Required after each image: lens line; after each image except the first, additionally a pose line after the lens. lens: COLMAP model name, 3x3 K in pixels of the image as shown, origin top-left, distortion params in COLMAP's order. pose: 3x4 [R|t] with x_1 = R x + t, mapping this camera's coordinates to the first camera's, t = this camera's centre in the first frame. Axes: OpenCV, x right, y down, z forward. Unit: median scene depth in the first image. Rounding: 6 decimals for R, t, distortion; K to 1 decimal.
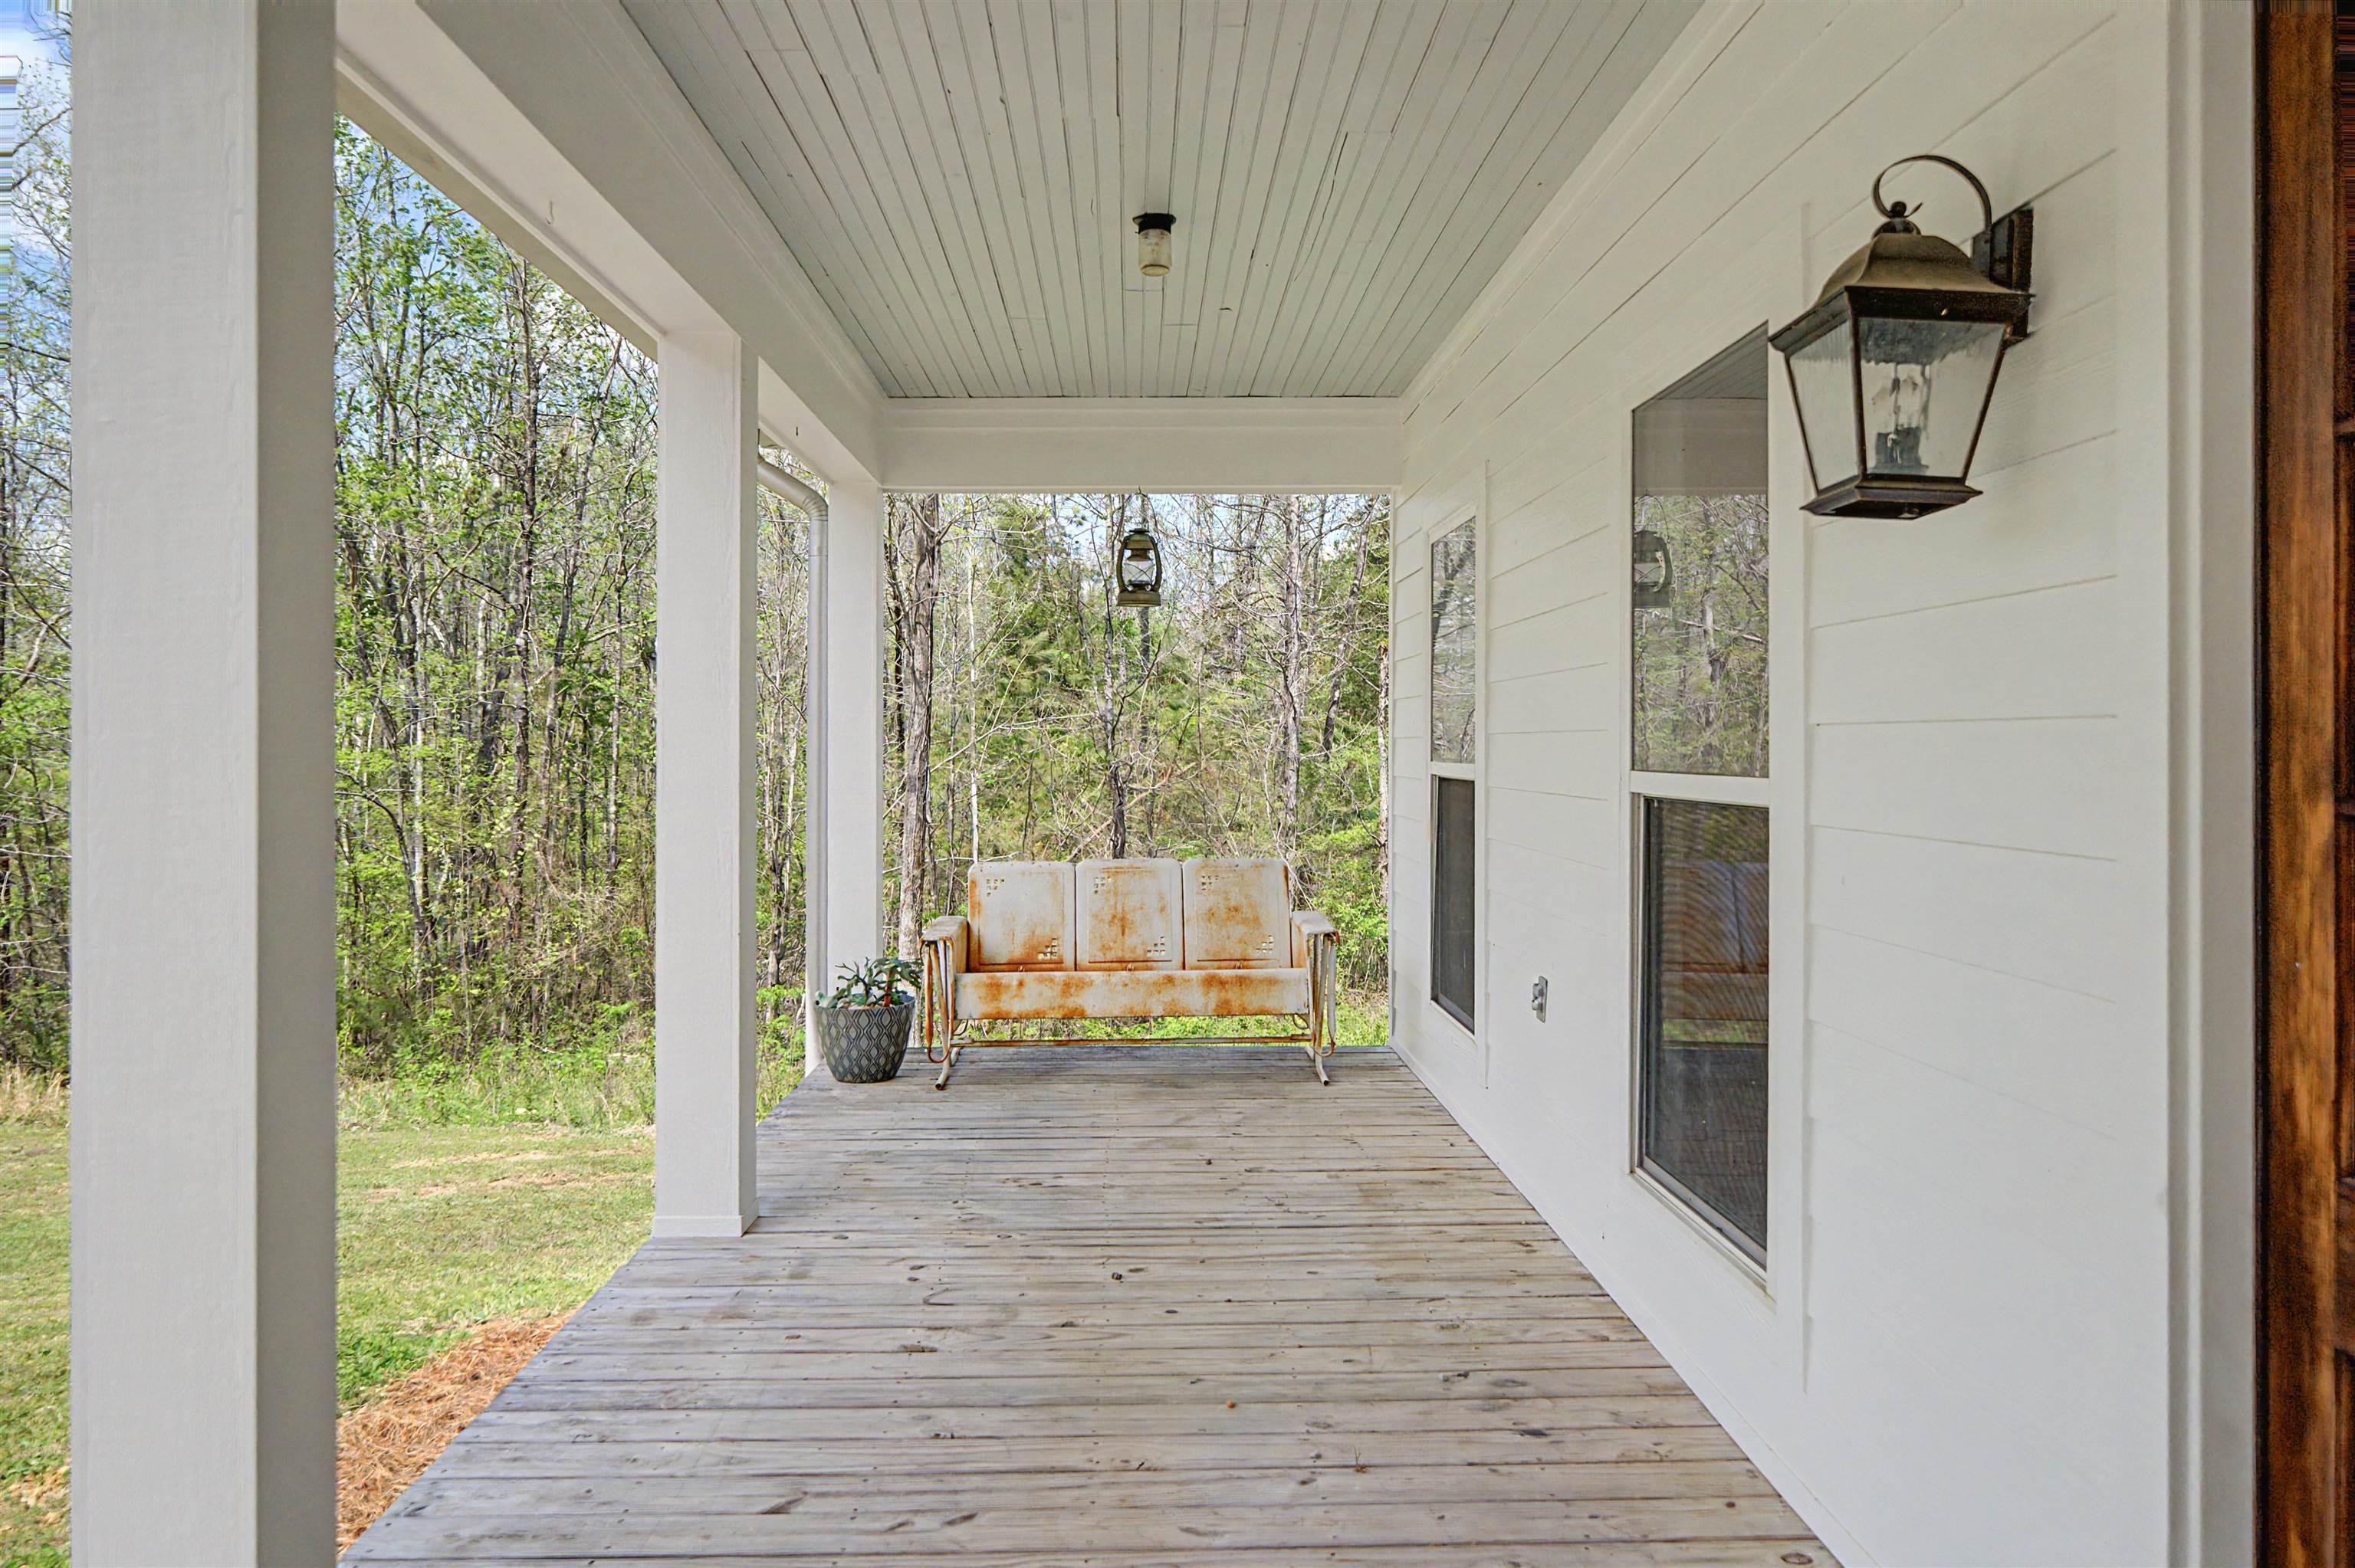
lens RADIAL K [[1596.6, 0, 1143.9], [0, 1596.6, 744.5], [0, 0, 1]] dist [-0.007938, 0.018013]
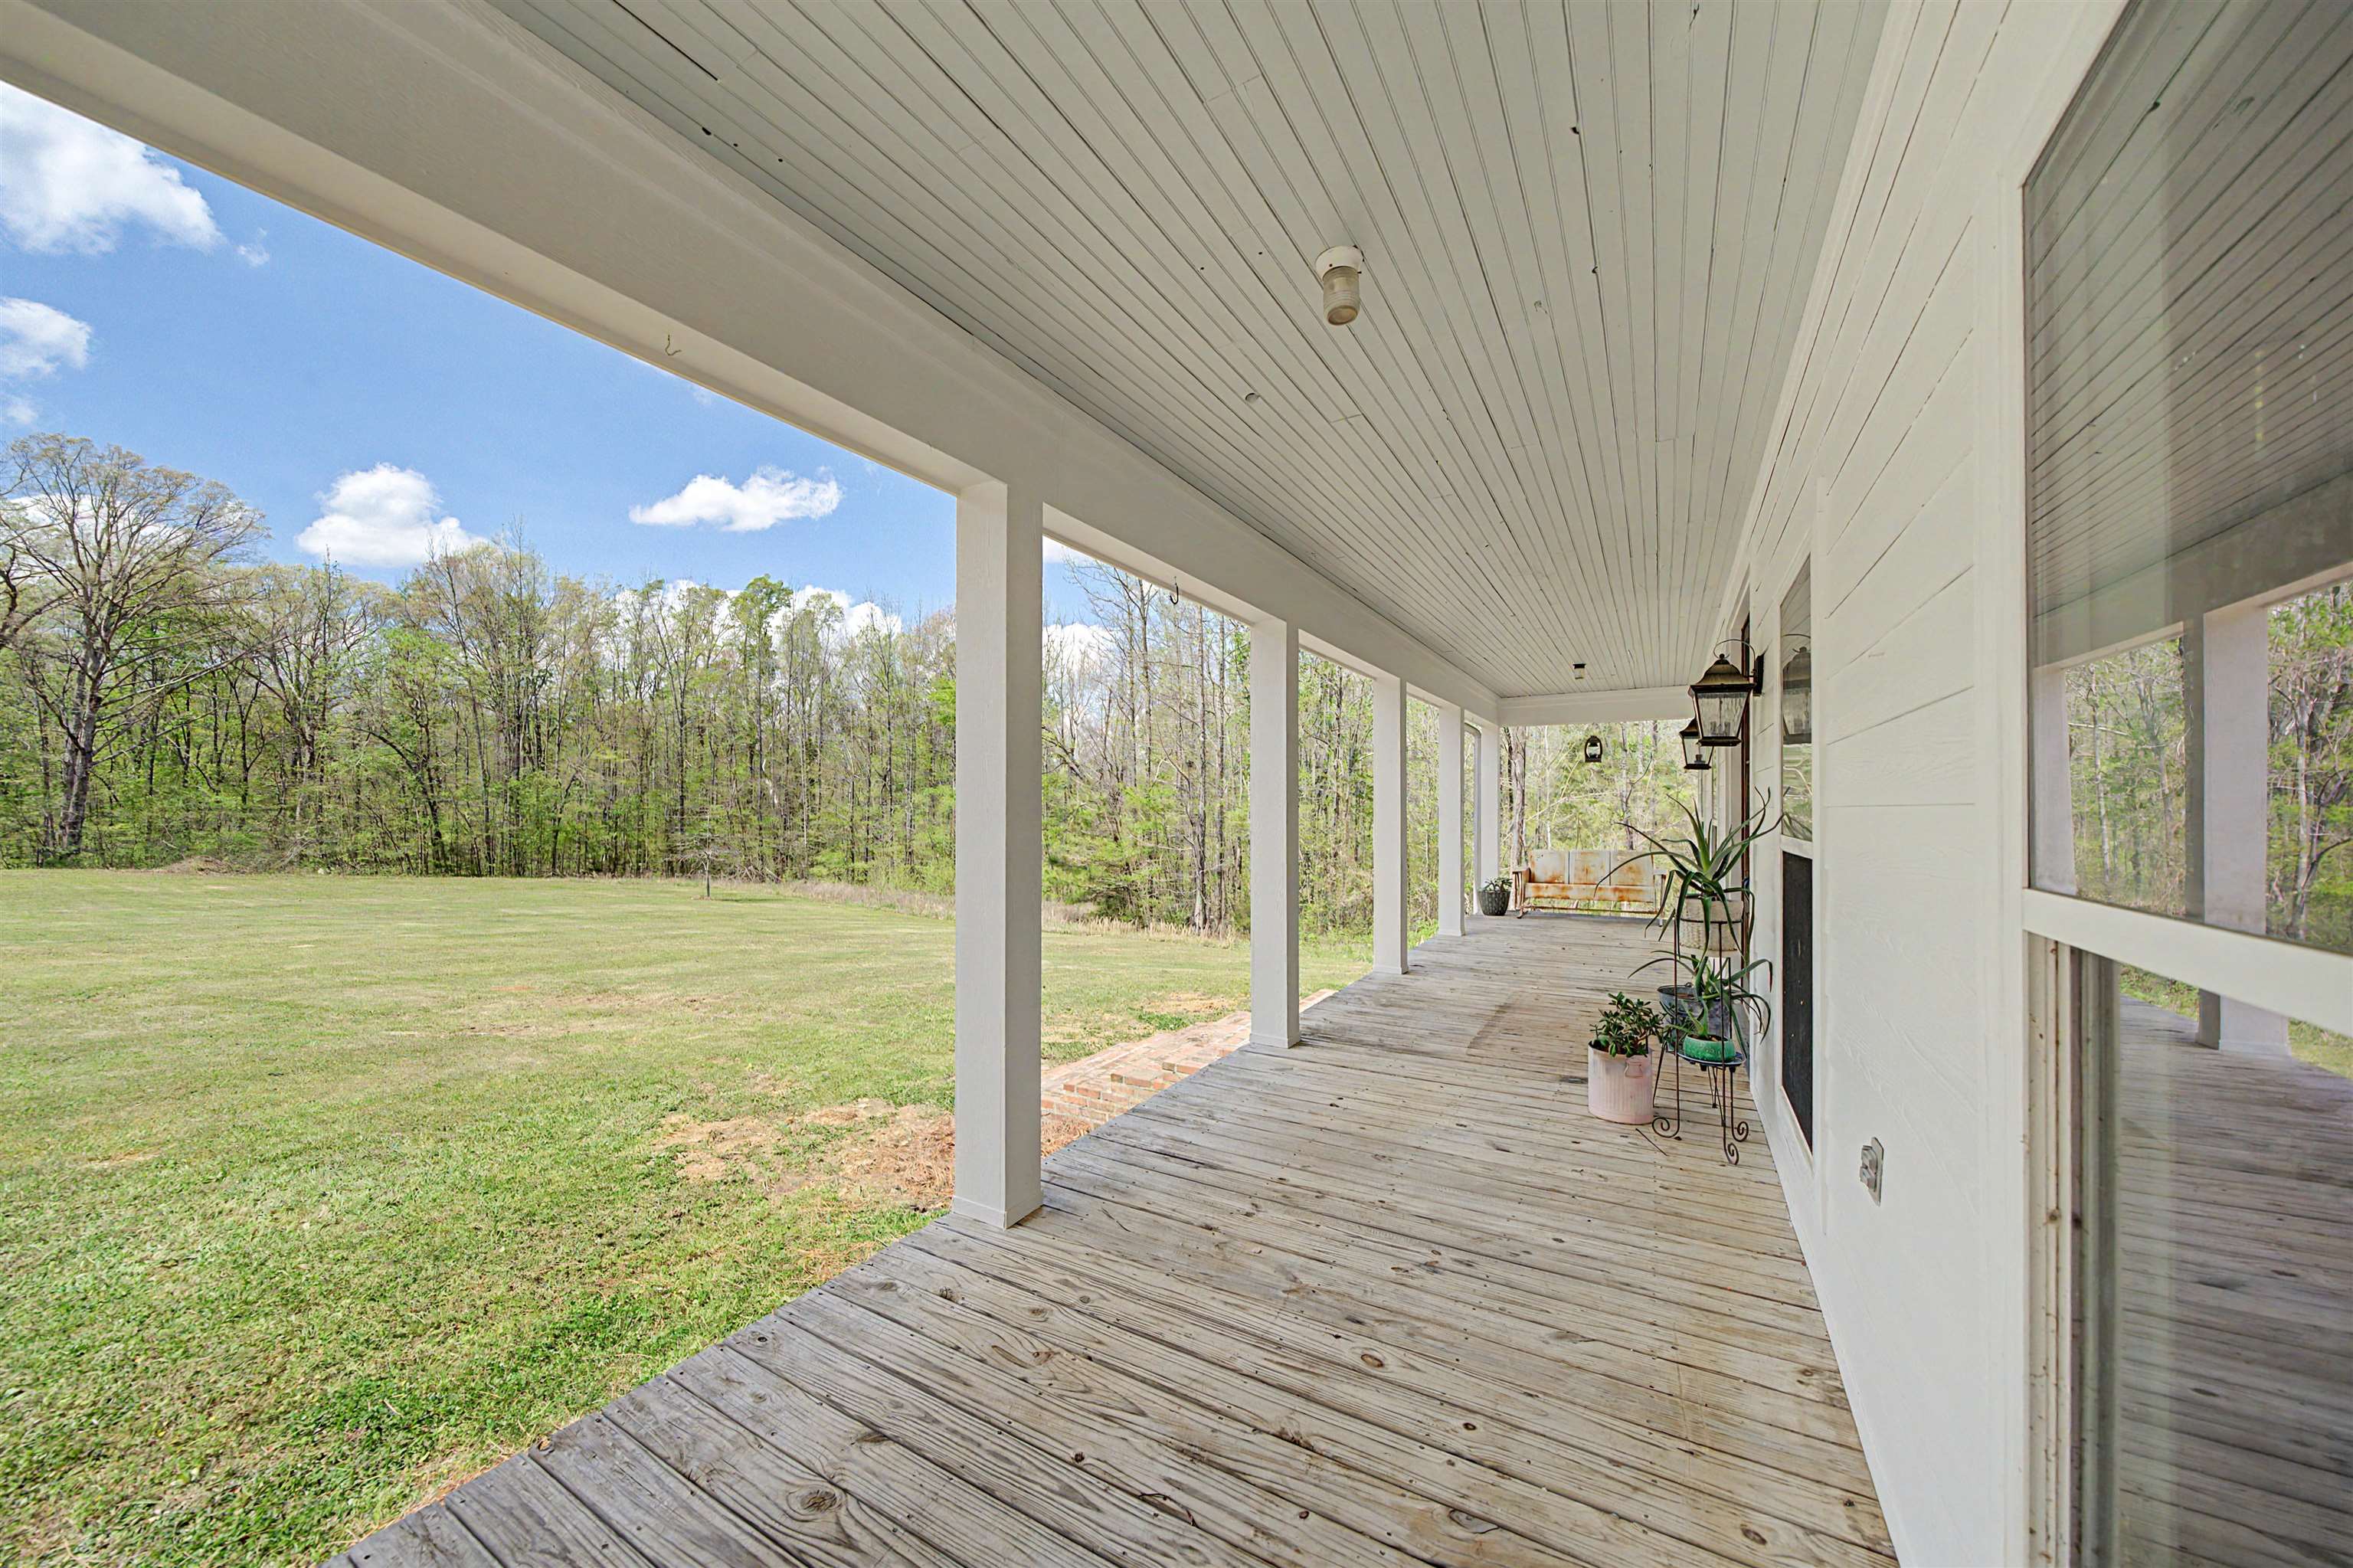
lens RADIAL K [[821.1, 0, 1165.2], [0, 821.1, 809.0], [0, 0, 1]] dist [-0.010742, -0.000052]
pose [[0.852232, 0.001443, -0.523163, 0.193231], [0.000253, 0.999995, 0.003171, -0.010399], [0.523165, -0.002835, 0.852227, -1.164972]]
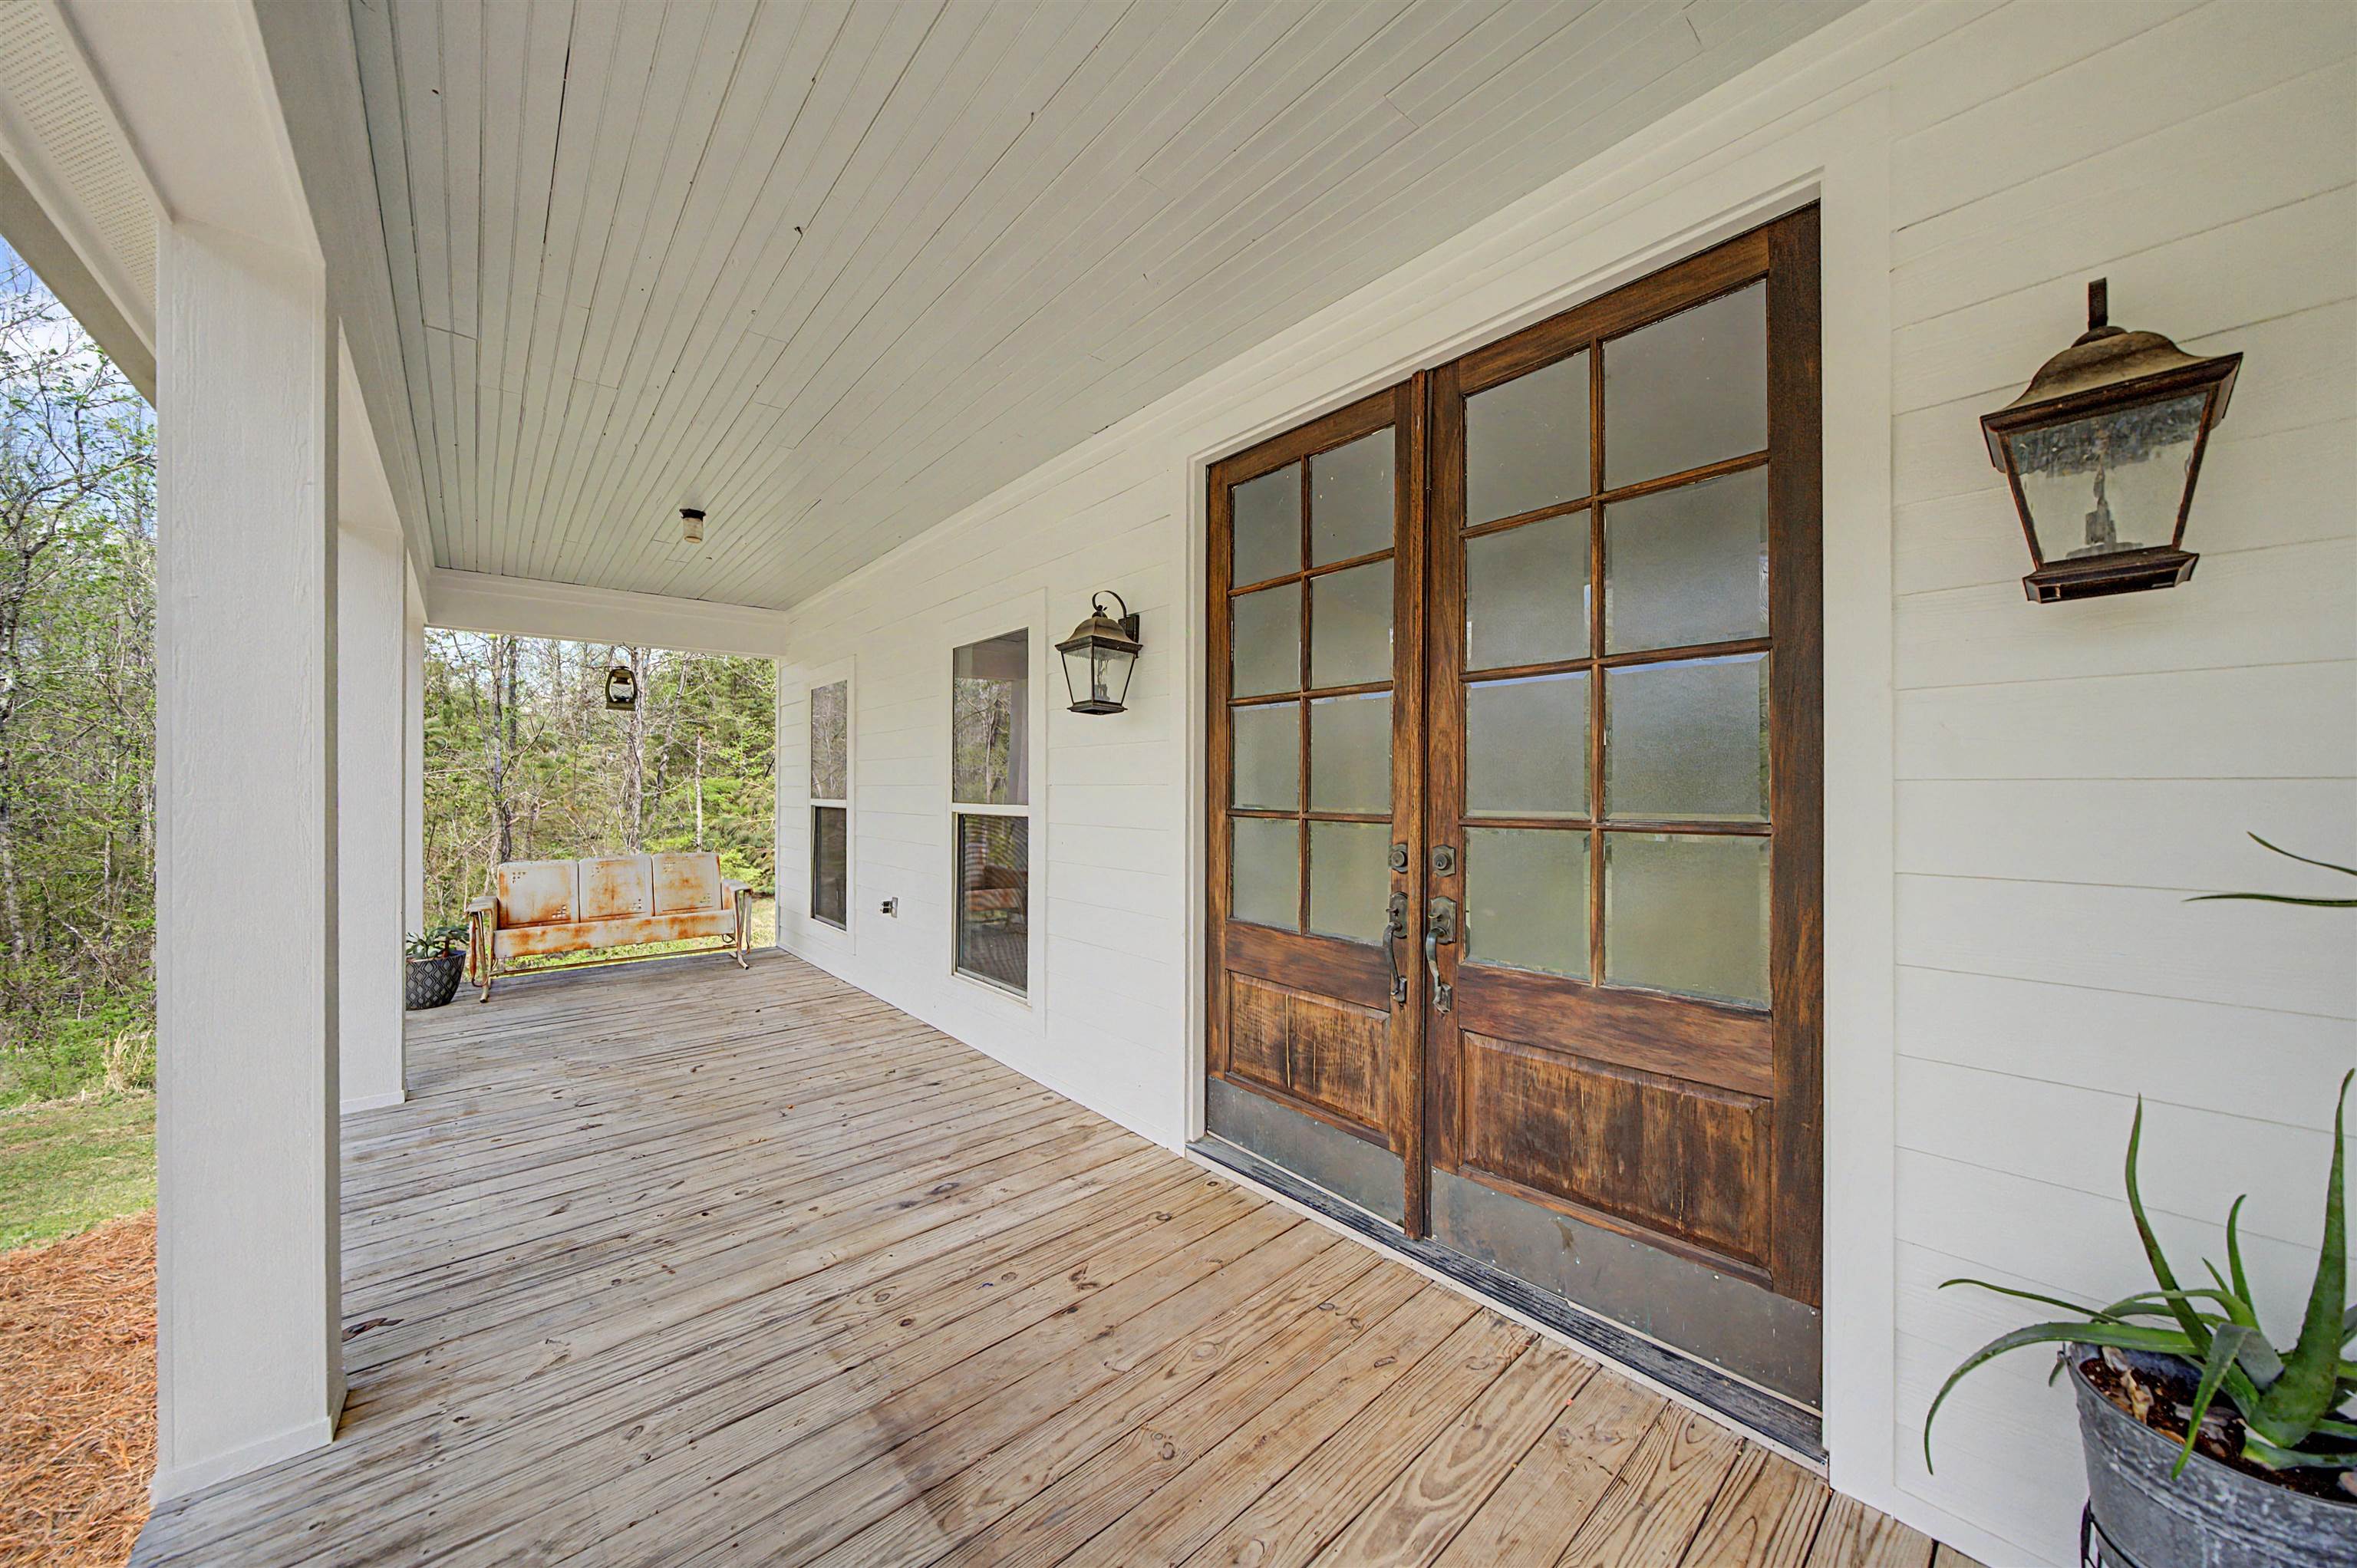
lens RADIAL K [[822.4, 0, 1172.1], [0, 822.4, 793.3], [0, 0, 1]] dist [-0.010742, -0.000052]
pose [[0.766287, -0.004848, 0.642480, -0.198055], [-0.000706, 0.999965, 0.008388, -0.006787], [-0.642498, -0.006882, 0.766257, -0.115364]]
